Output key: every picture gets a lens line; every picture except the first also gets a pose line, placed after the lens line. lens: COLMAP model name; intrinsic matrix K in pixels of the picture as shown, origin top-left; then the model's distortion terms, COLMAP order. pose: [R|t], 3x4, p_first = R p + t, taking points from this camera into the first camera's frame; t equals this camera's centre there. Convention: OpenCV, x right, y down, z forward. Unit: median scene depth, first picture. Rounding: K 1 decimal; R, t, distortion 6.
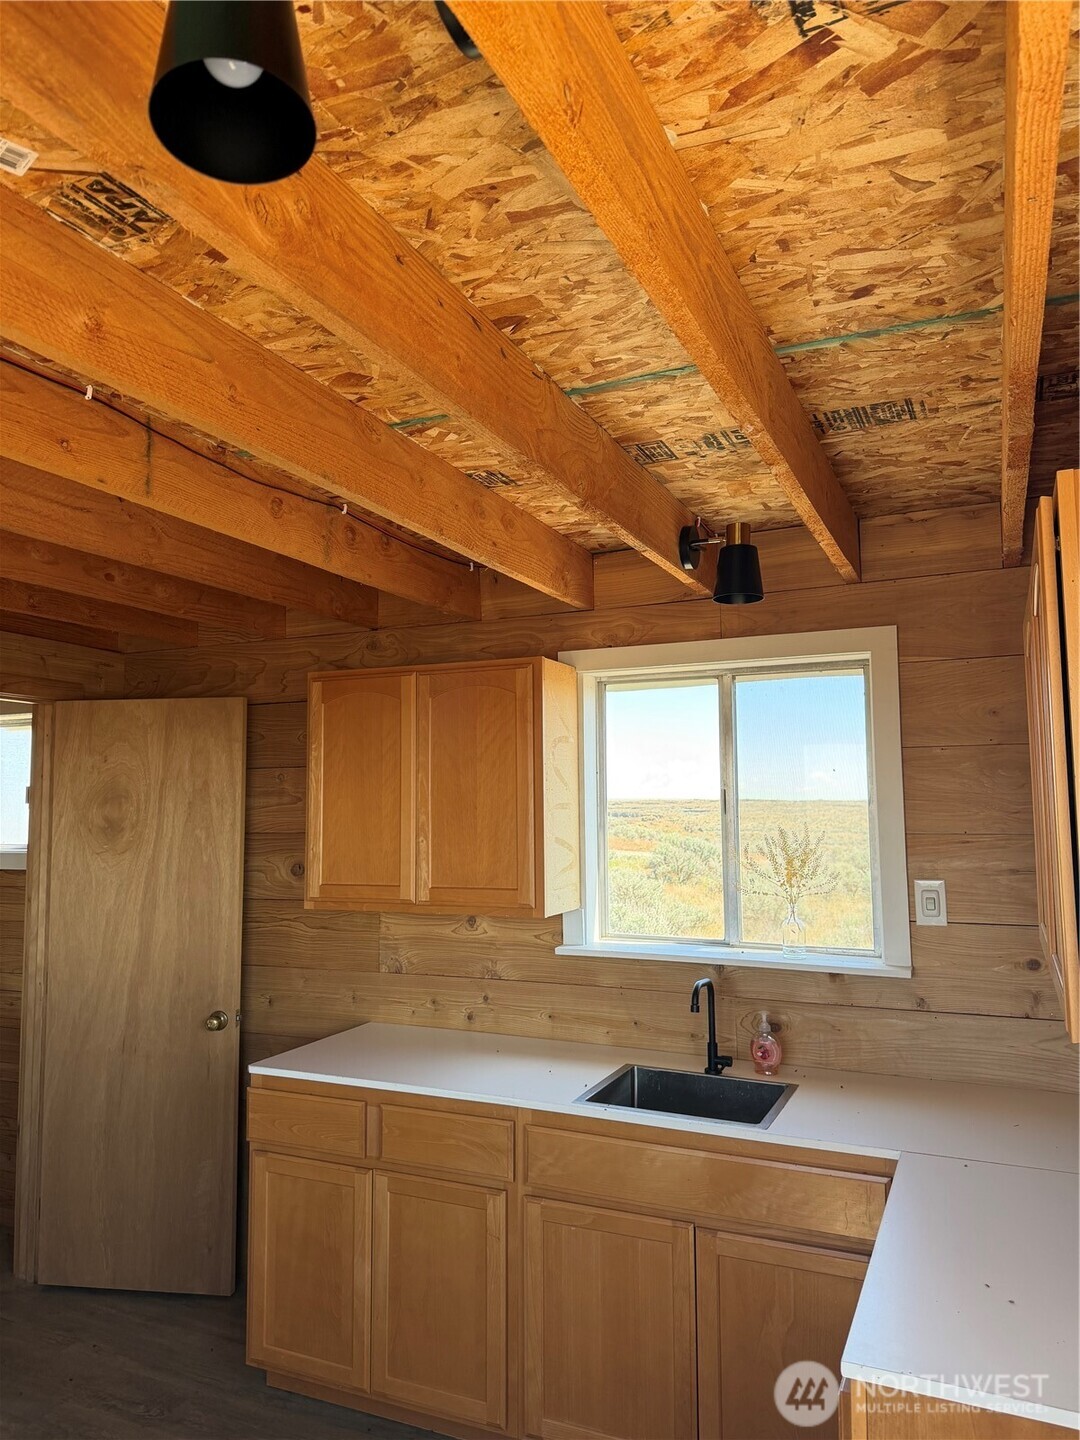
lens RADIAL K [[1004.7, 0, 540.0], [0, 1004.7, 720.0], [0, 0, 1]] dist [0.028144, -0.050603]
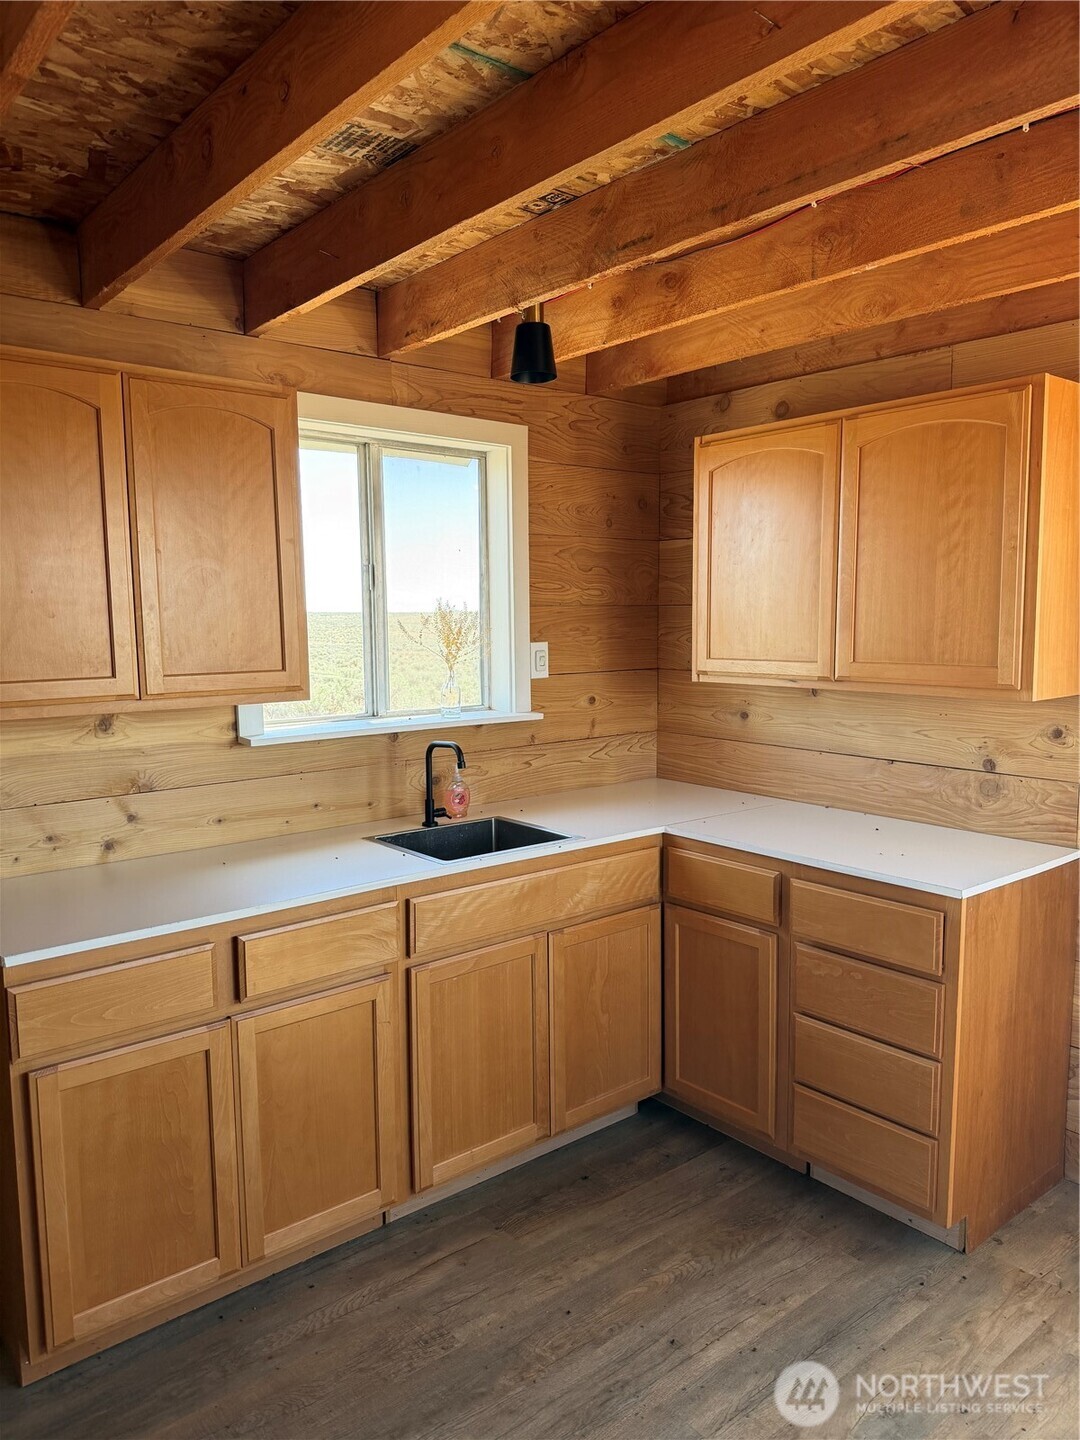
lens RADIAL K [[1004.7, 0, 540.0], [0, 1004.7, 720.0], [0, 0, 1]] dist [0.028144, -0.050603]
pose [[0.441078, -0.092101, 0.892730, -0.582039], [-0.064985, 0.988832, 0.134123, 0.070450], [-0.895113, -0.117173, 0.430167, 0.362745]]
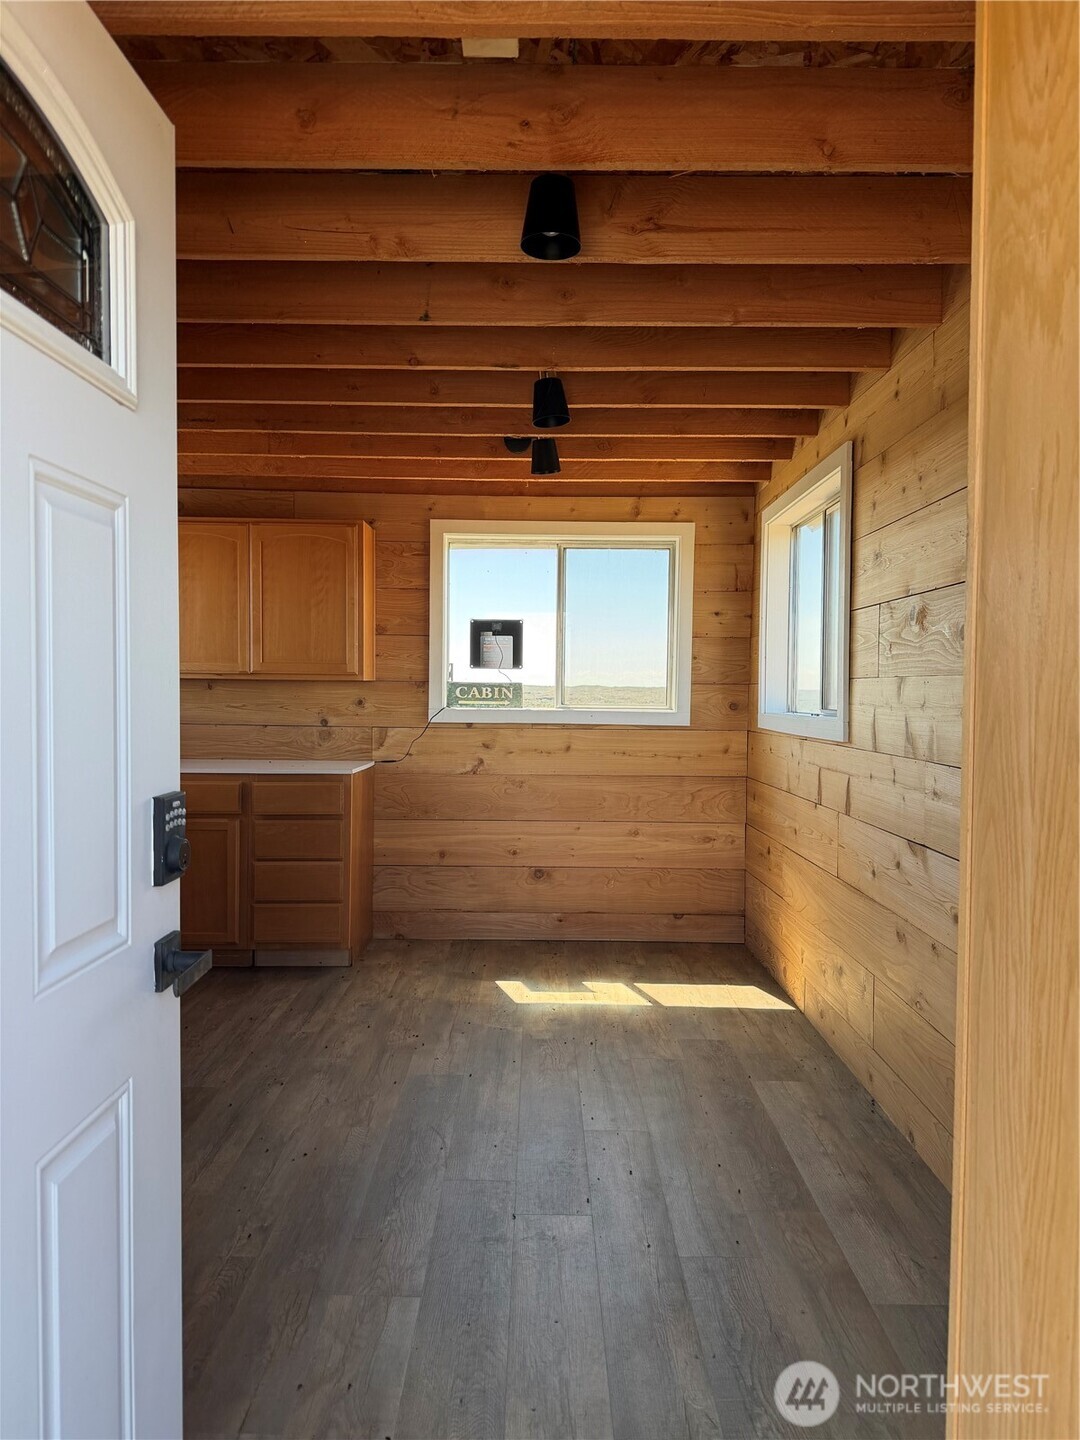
lens RADIAL K [[1004.7, 0, 540.0], [0, 1004.7, 720.0], [0, 0, 1]] dist [0.028144, -0.050603]
pose [[-0.413805, -0.027459, 0.909951, -1.429862], [-0.081939, 0.996611, -0.007188, 0.216563], [-0.906671, -0.077535, -0.414653, 0.857059]]
